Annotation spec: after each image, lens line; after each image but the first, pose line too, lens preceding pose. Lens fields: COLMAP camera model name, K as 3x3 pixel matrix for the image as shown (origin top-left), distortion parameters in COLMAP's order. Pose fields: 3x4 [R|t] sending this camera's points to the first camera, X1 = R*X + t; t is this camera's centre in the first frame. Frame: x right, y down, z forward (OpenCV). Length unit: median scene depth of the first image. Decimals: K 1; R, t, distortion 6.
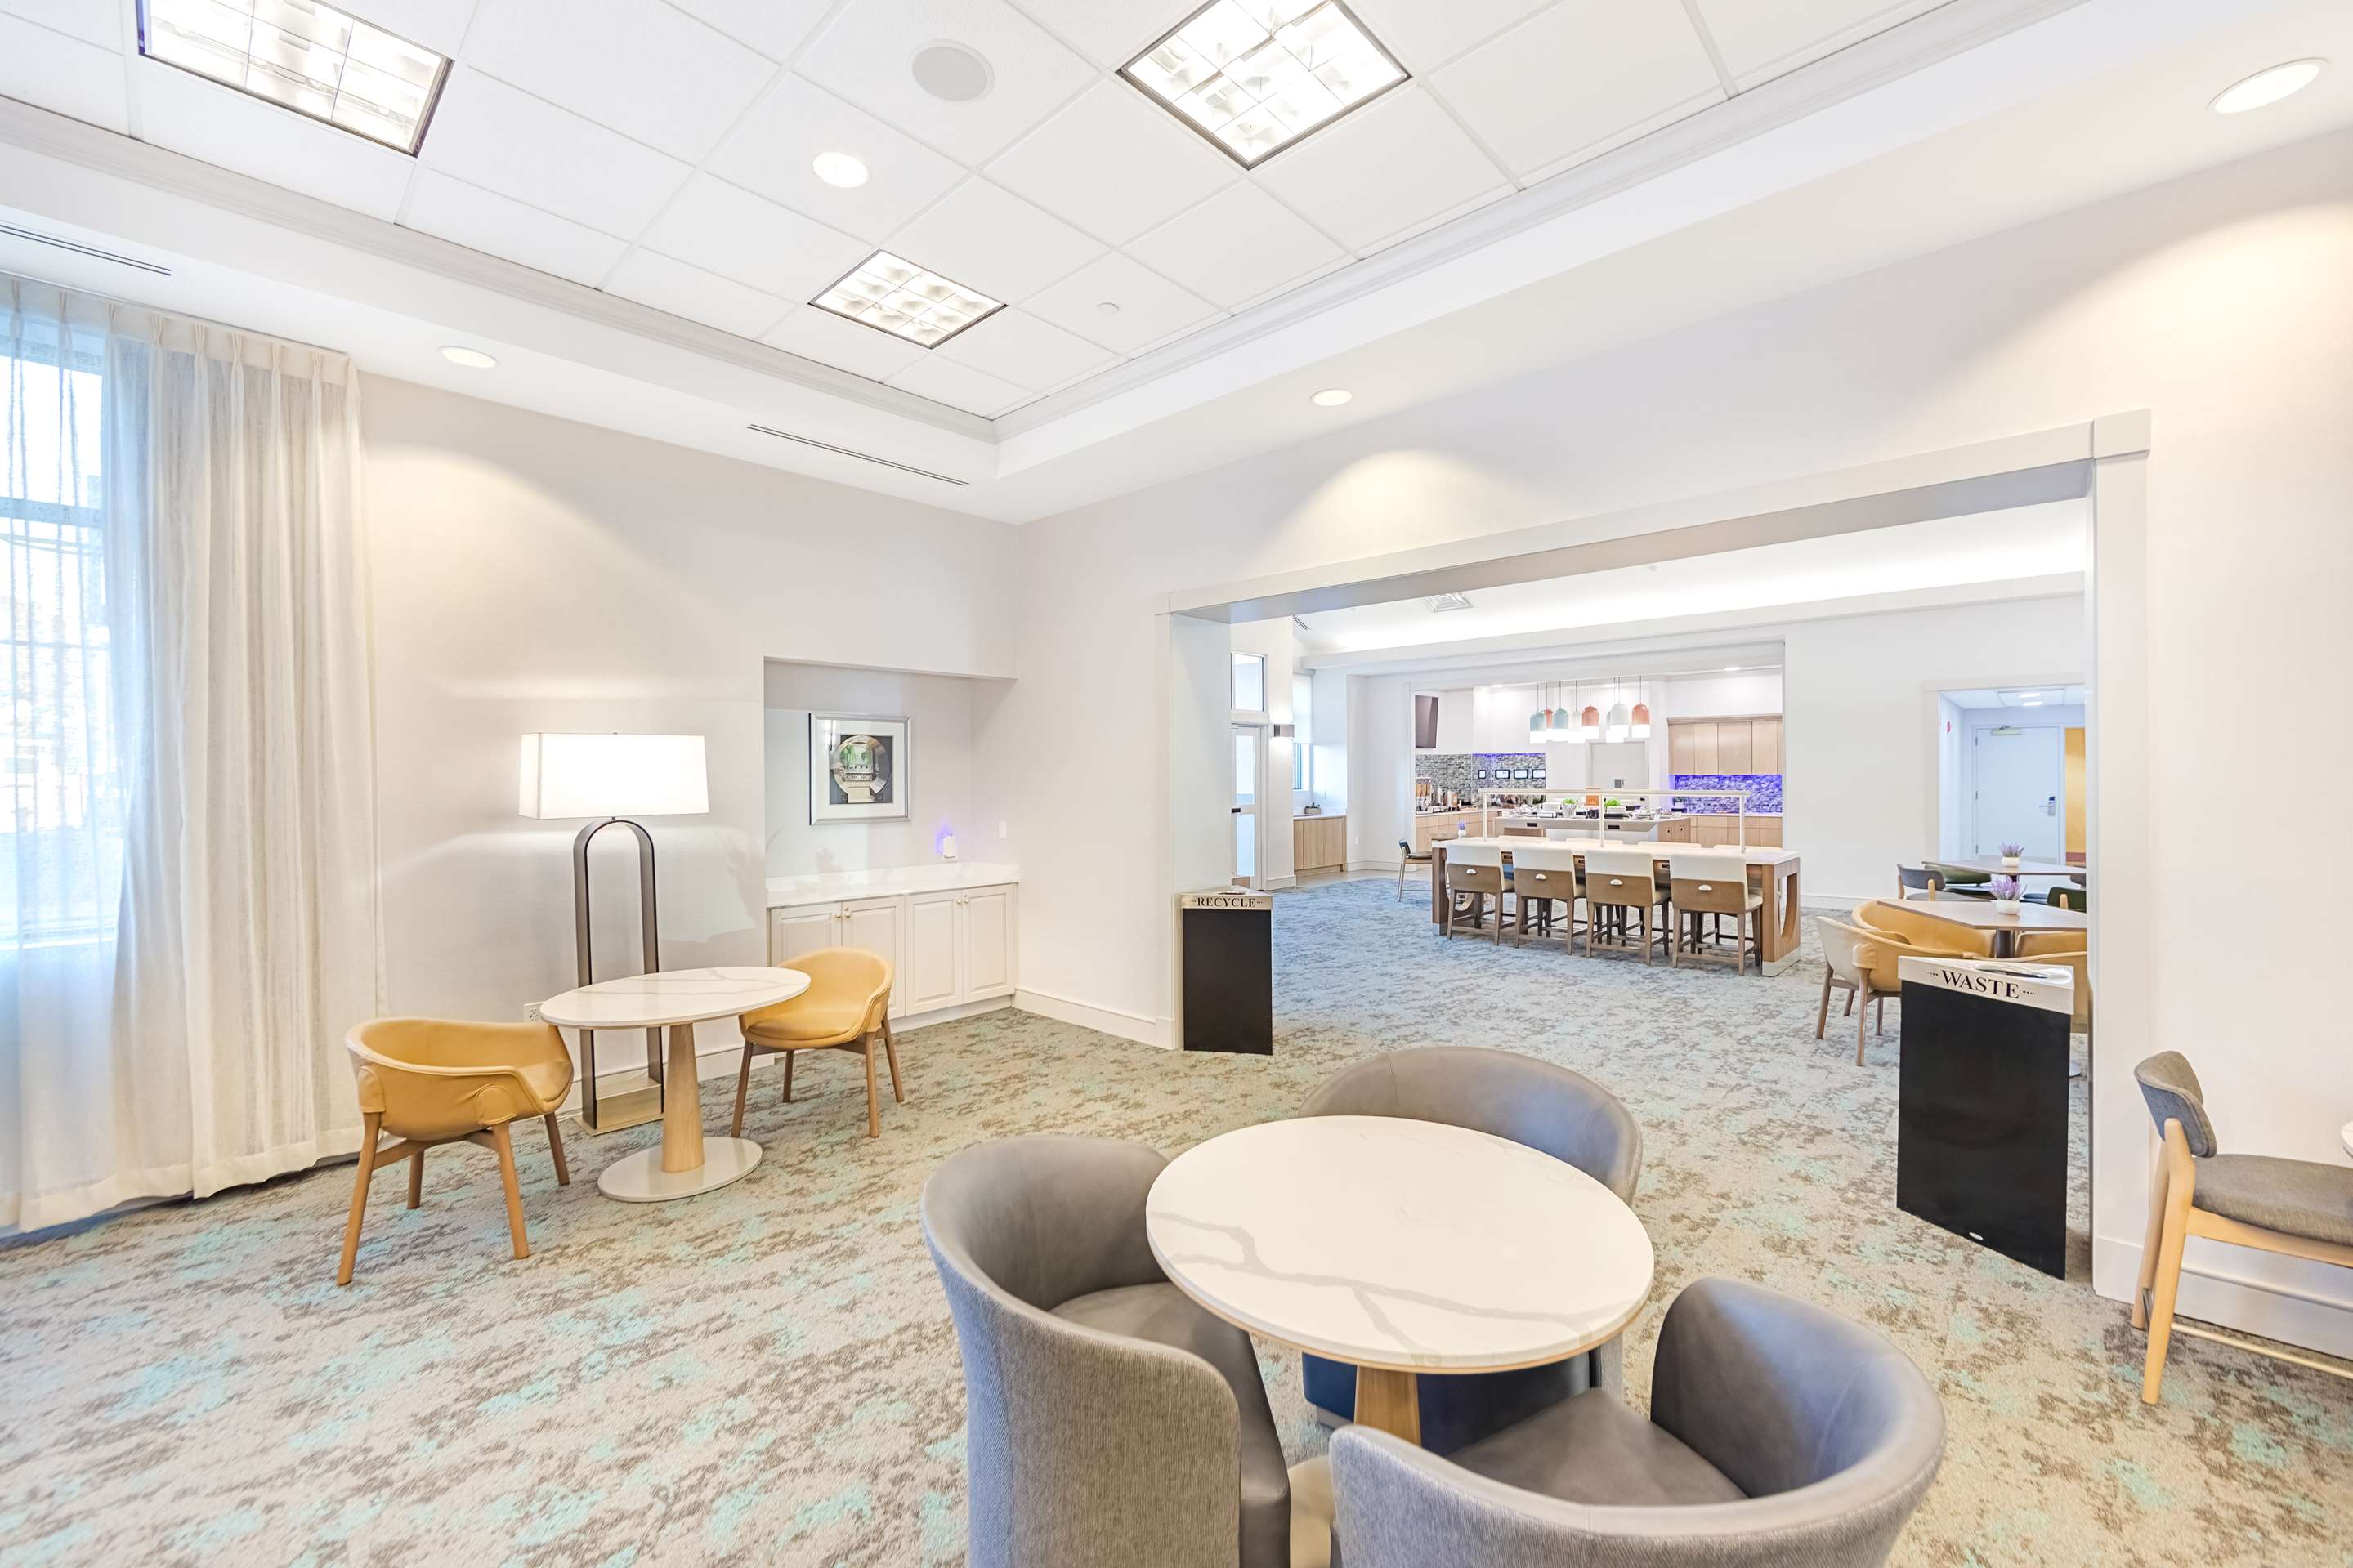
lens RADIAL K [[927.9, 0, 1169.3], [0, 927.9, 800.2], [0, 0, 1]] dist [-0.000789, -0.000029]
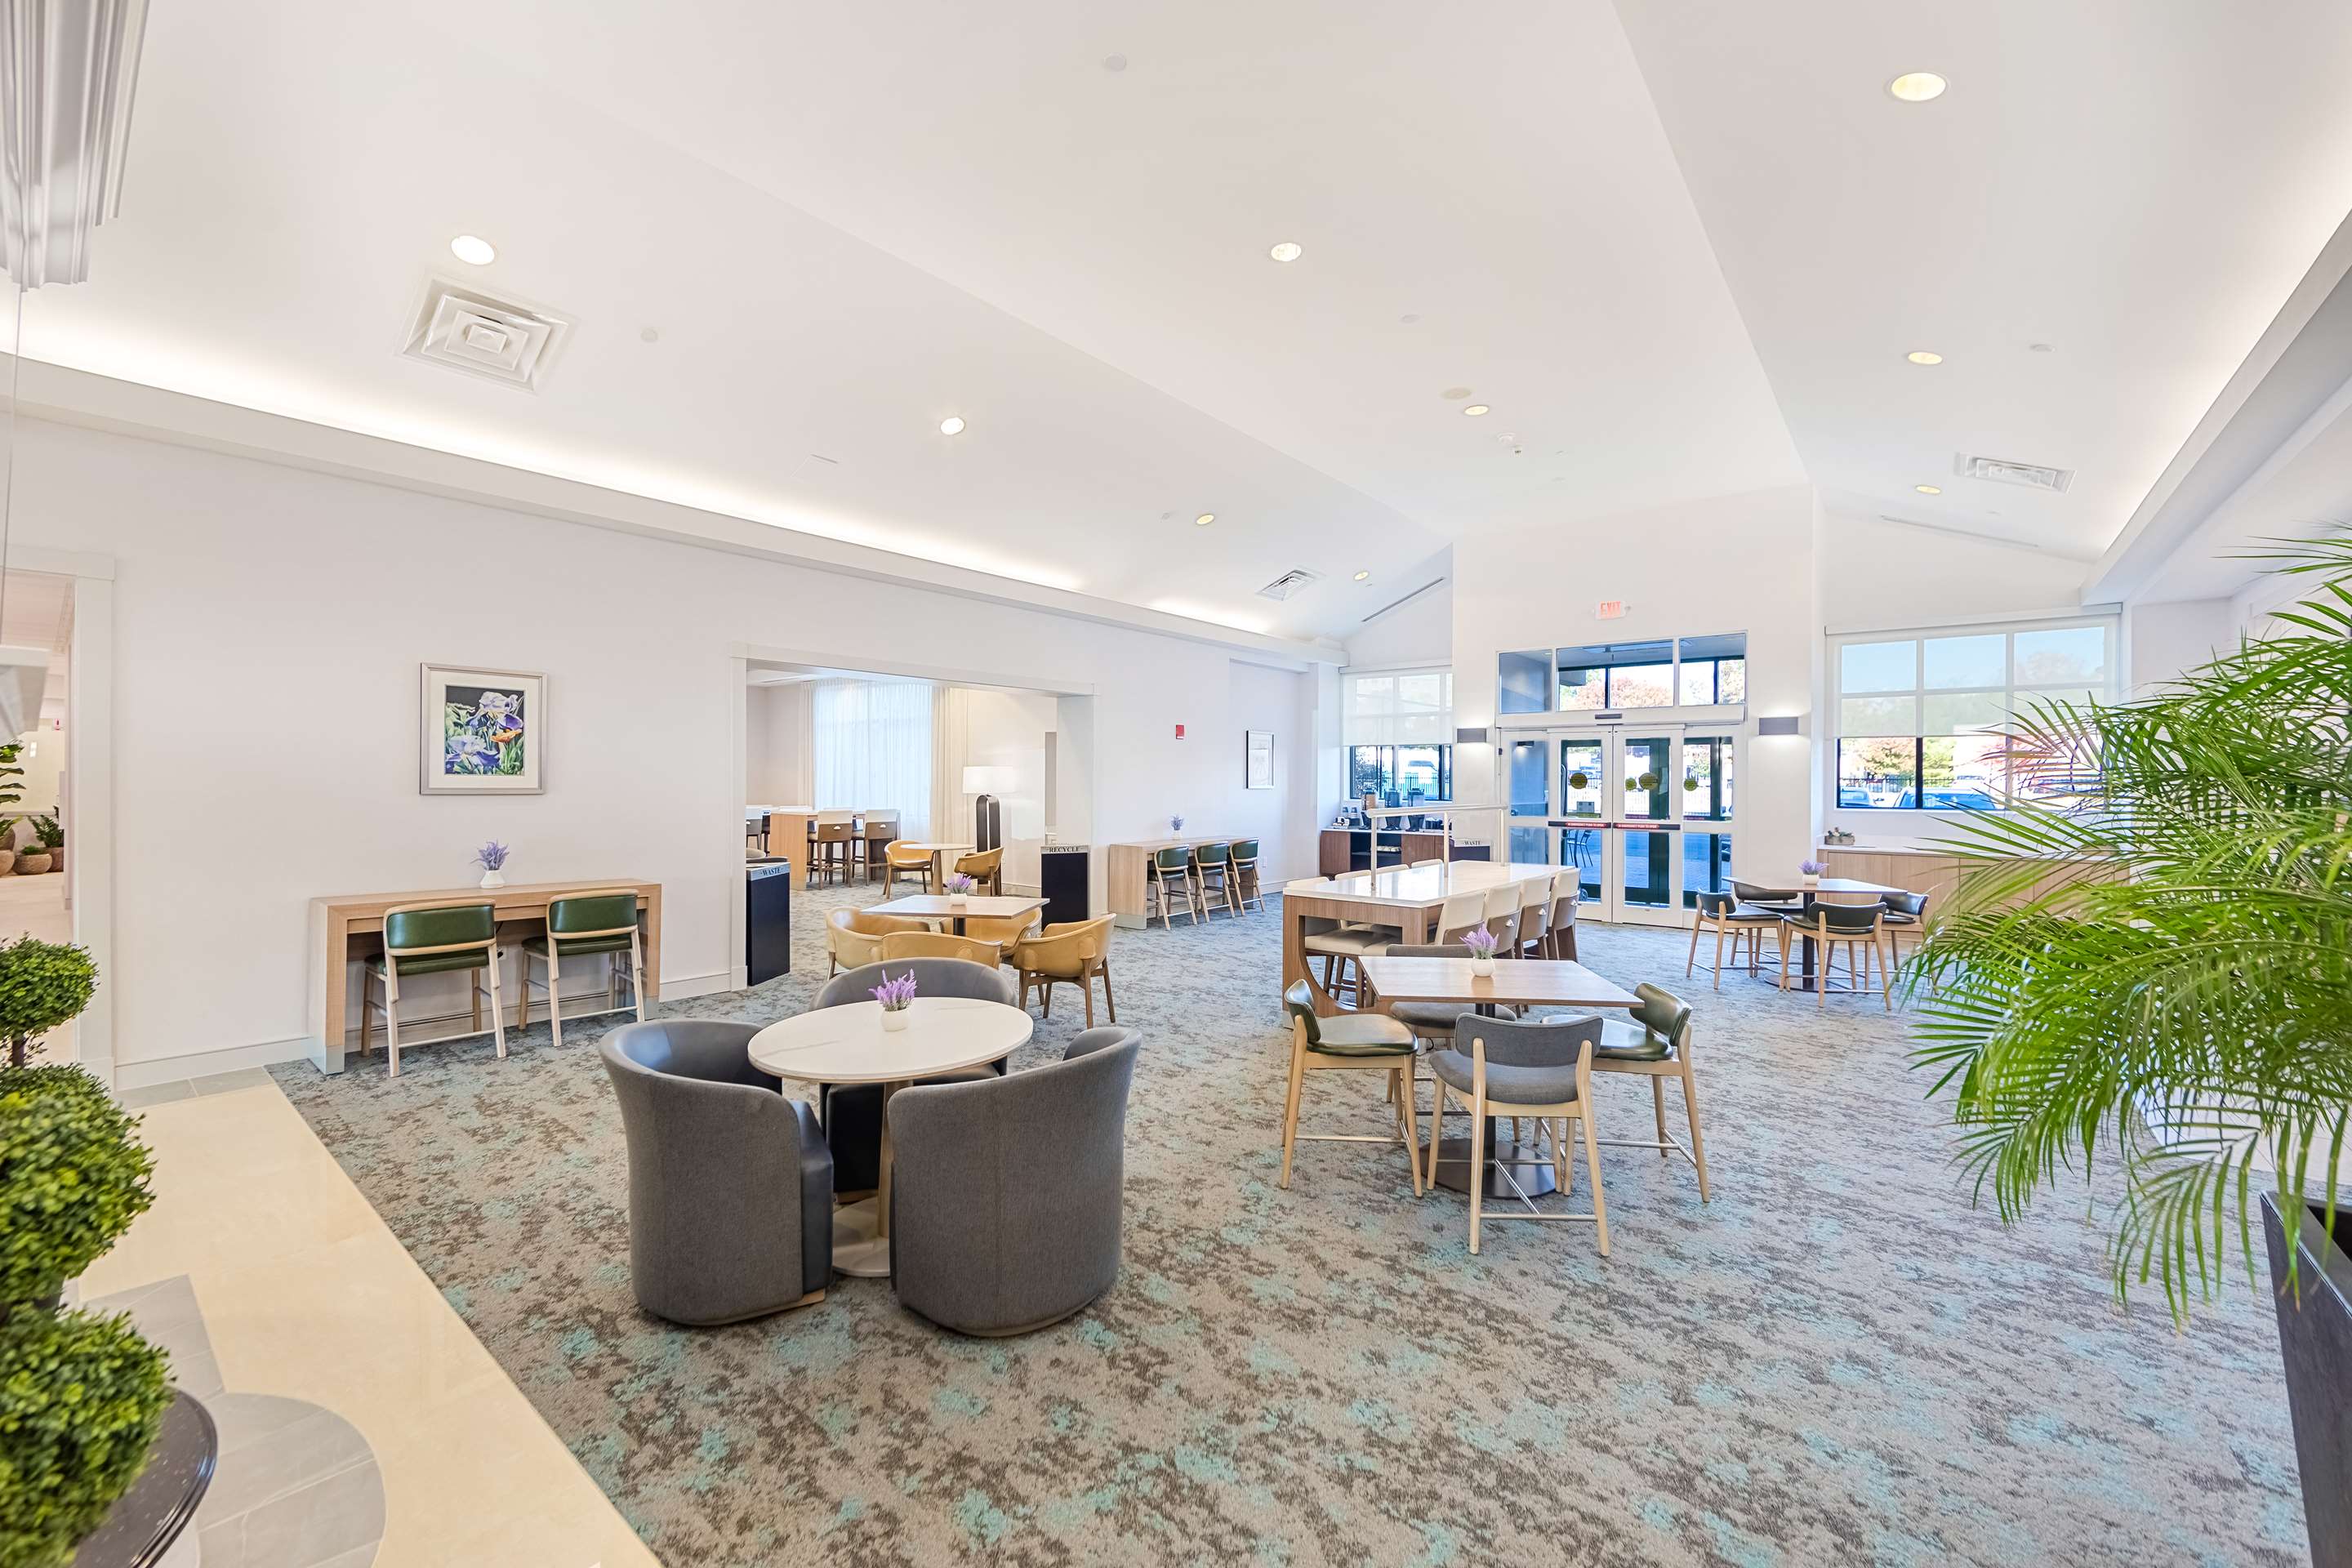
lens RADIAL K [[954.3, 0, 1176.0], [0, 954.3, 784.0], [0, 0, 1]] dist [0.001101, 0.000136]
pose [[0.068591, 0.008121, -0.997612, 0.815763], [-0.030302, 0.999522, 0.006053, -0.017981], [0.997185, 0.029814, 0.068805, 0.450548]]
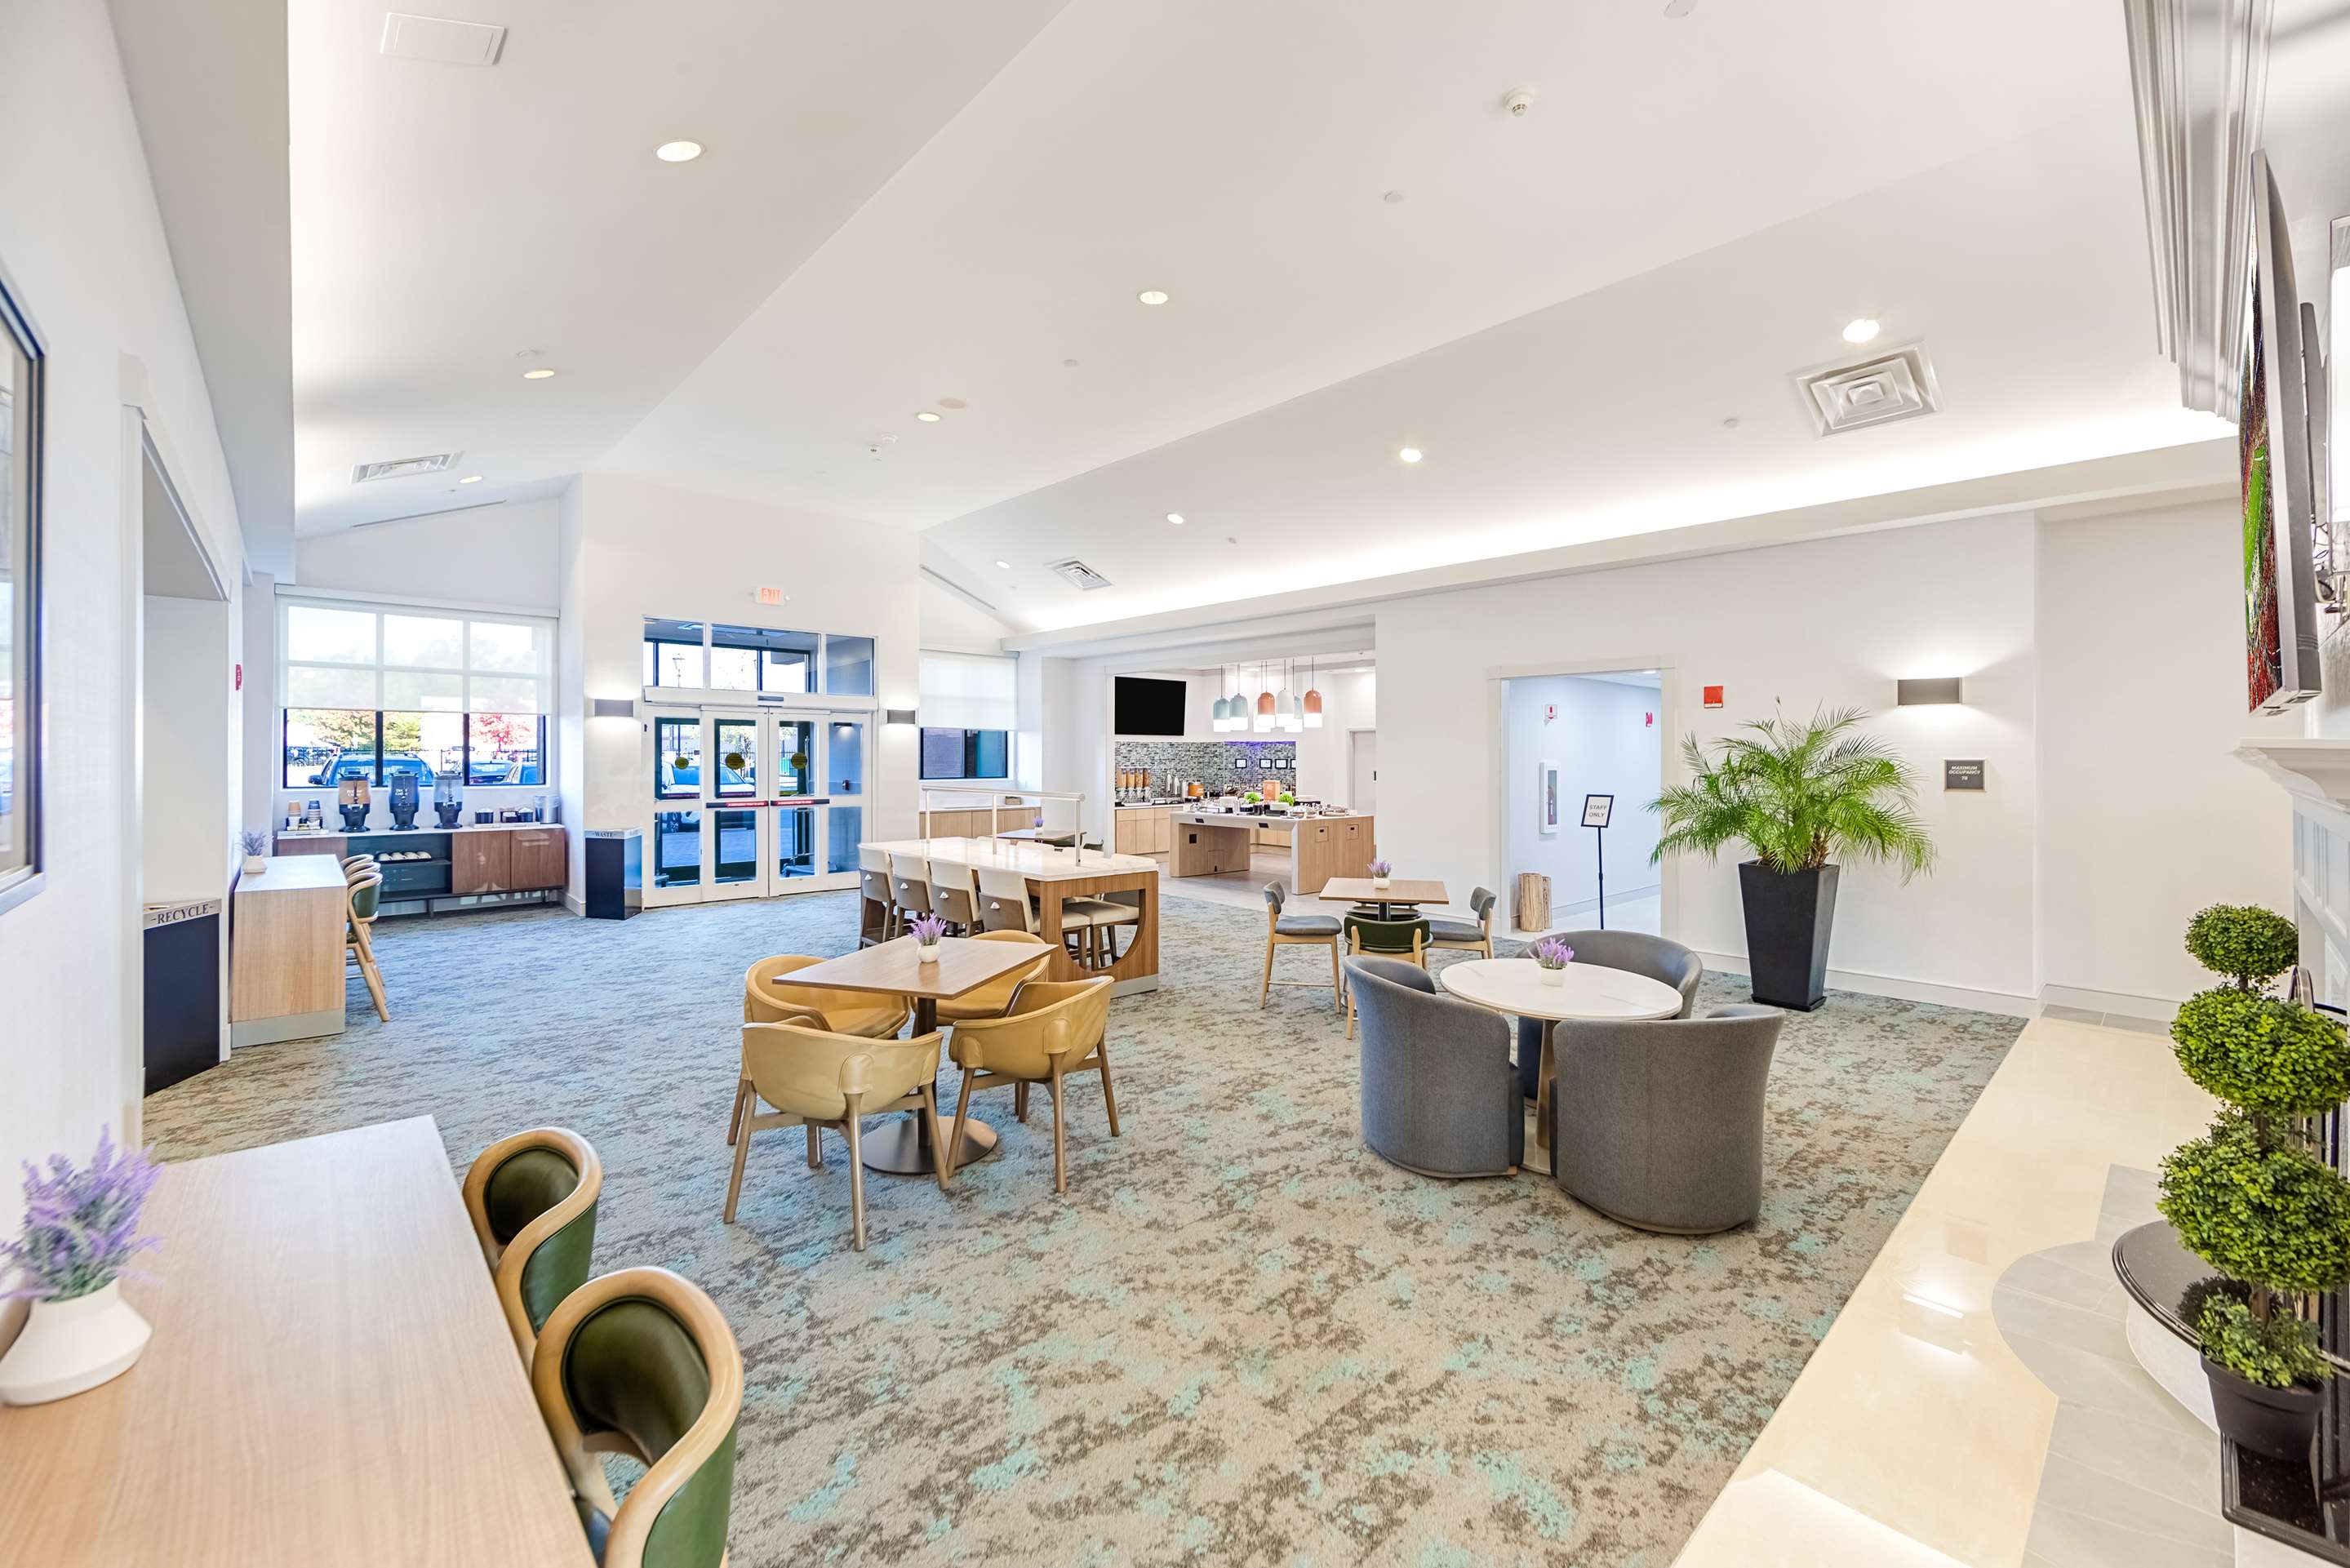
lens RADIAL K [[935.5, 0, 1180.8], [0, 935.5, 758.9], [0, 0, 1]] dist [-0.000696, 0.000065]
pose [[0.997747, 0.009861, -0.066365, 0.448363], [-0.011443, 0.999658, -0.023500, -0.013276], [0.066110, 0.024206, 0.997519, 0.075325]]
